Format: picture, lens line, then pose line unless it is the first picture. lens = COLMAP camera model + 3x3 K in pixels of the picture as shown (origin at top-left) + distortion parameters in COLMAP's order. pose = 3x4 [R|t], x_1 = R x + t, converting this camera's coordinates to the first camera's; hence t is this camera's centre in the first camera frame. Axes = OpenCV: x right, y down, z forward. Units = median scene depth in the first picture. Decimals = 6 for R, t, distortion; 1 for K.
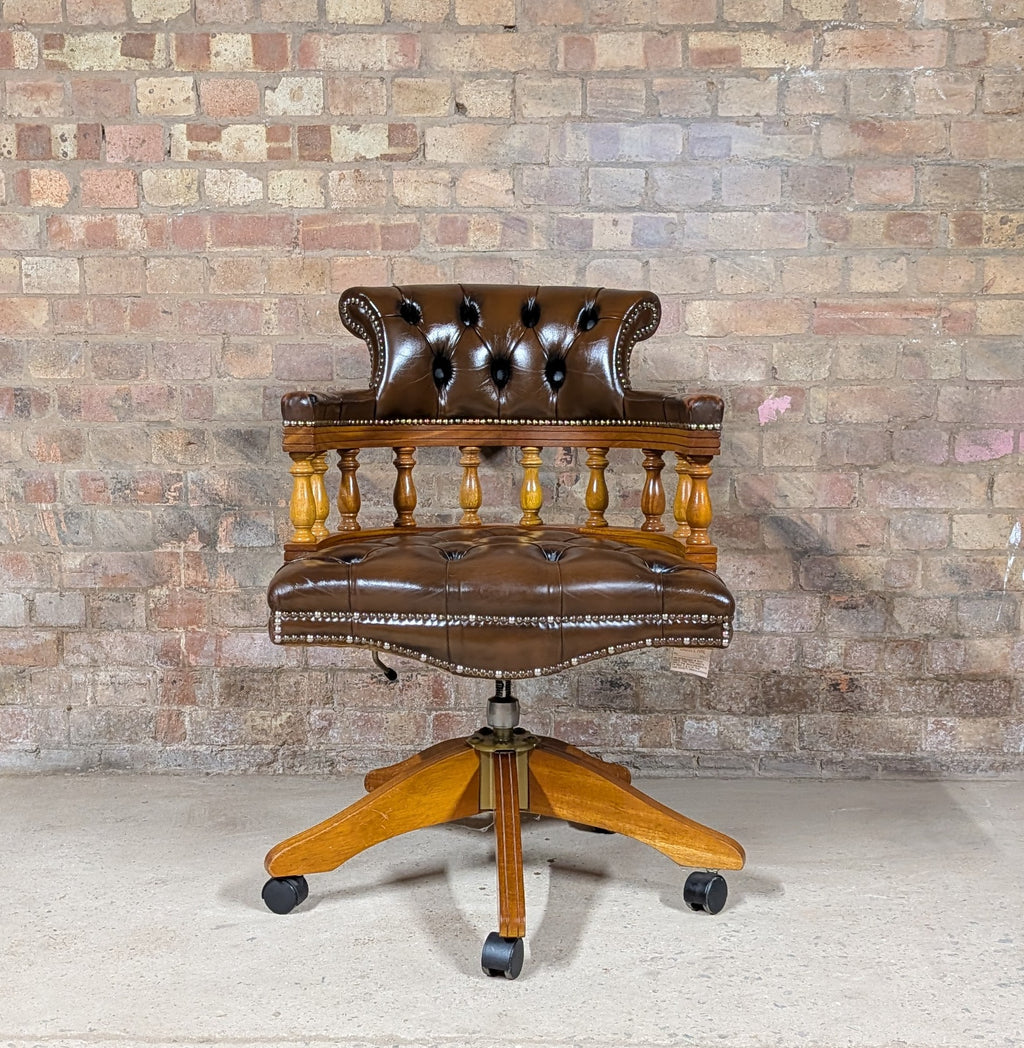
lens RADIAL K [[1574.5, 0, 491.6], [0, 1574.5, 569.5], [0, 0, 1]] dist [0.161775, -0.608497]
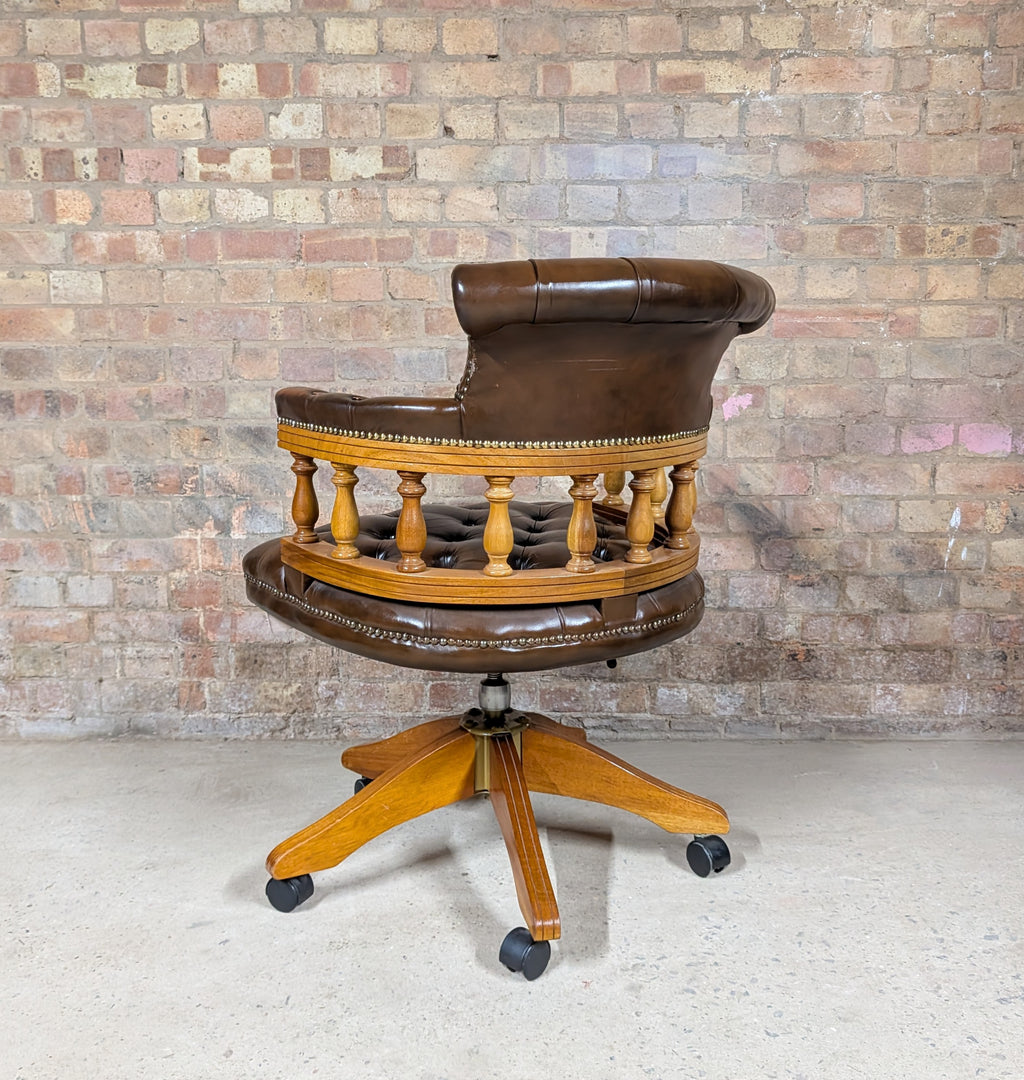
lens RADIAL K [[1082.7, 0, 521.8], [0, 1082.7, 519.9], [0, 0, 1]] dist [0.020364, -0.039980]
pose [[0.999929, -0.006033, 0.010299, 0.020827], [0.006154, 0.999913, -0.011679, -0.014169], [-0.010227, 0.011742, 0.999879, 0.250961]]
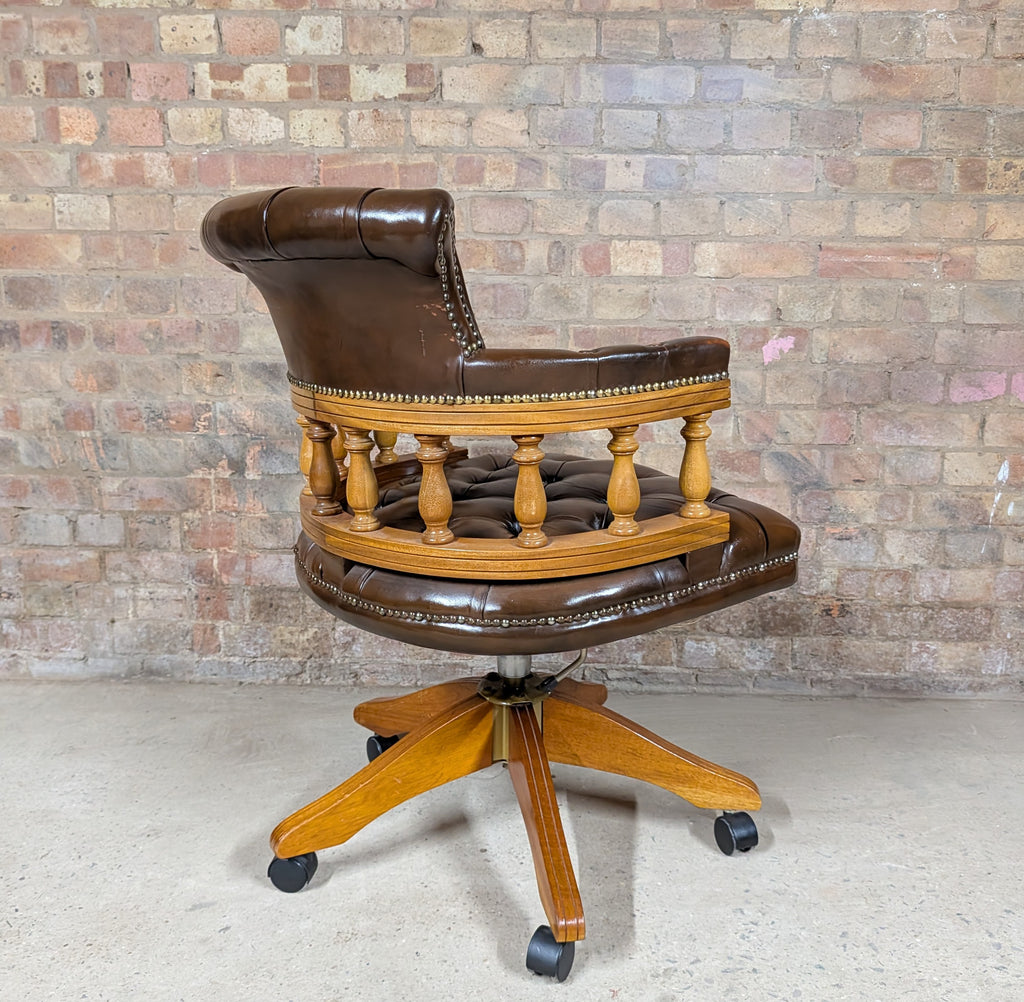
lens RADIAL K [[1015.4, 0, 528.4], [0, 1015.4, 490.9], [0, 0, 1]] dist [0.004066, 0.000614]
pose [[0.999938, 0.011073, -0.001300, 0.016644], [-0.011004, 0.998935, 0.044803, -0.036169], [0.001794, -0.044786, 0.998995, 0.329090]]
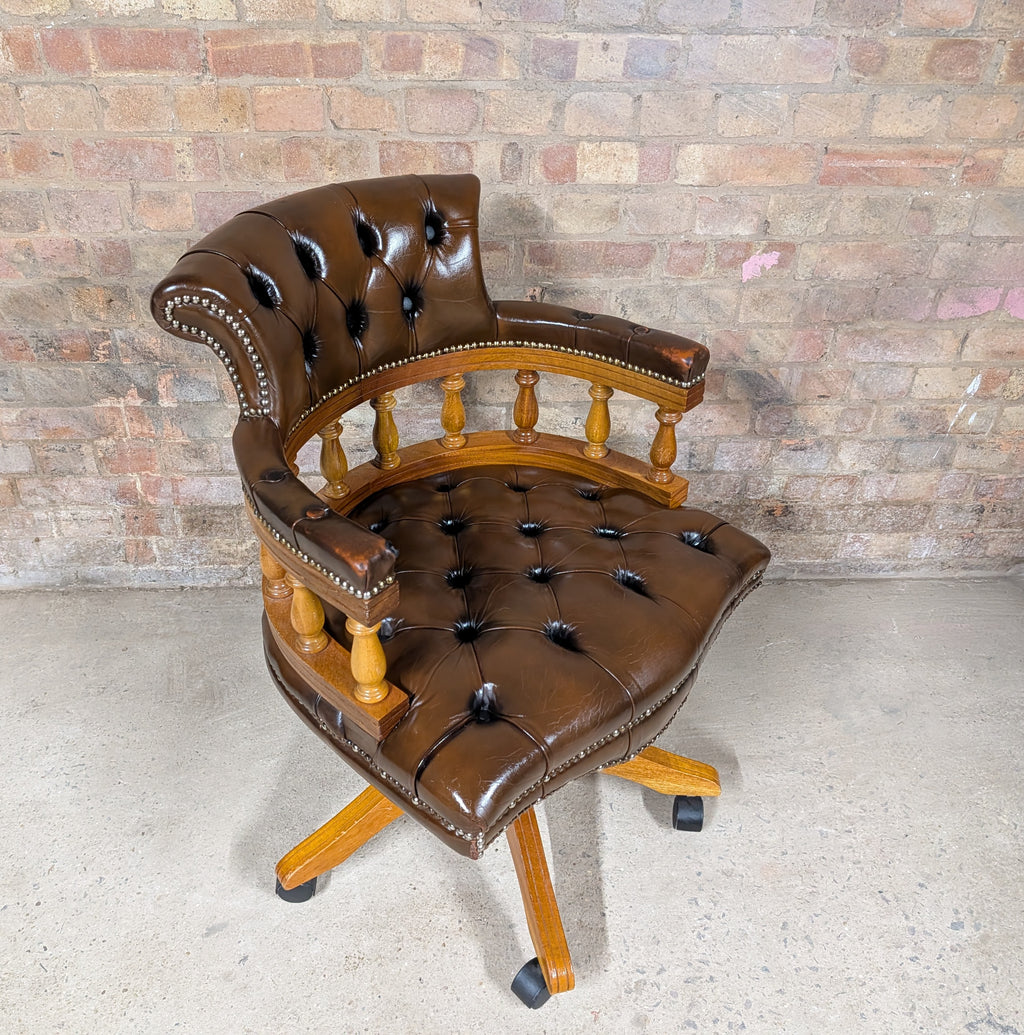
lens RADIAL K [[996.8, 0, 468.7], [0, 996.8, 528.7], [0, 0, 1]] dist [0.000619, 0.005471]
pose [[0.997052, -0.029779, 0.070718, -0.033603], [-0.008786, 0.871254, 0.490754, -0.248250], [-0.076227, -0.489928, 0.868424, 0.437514]]
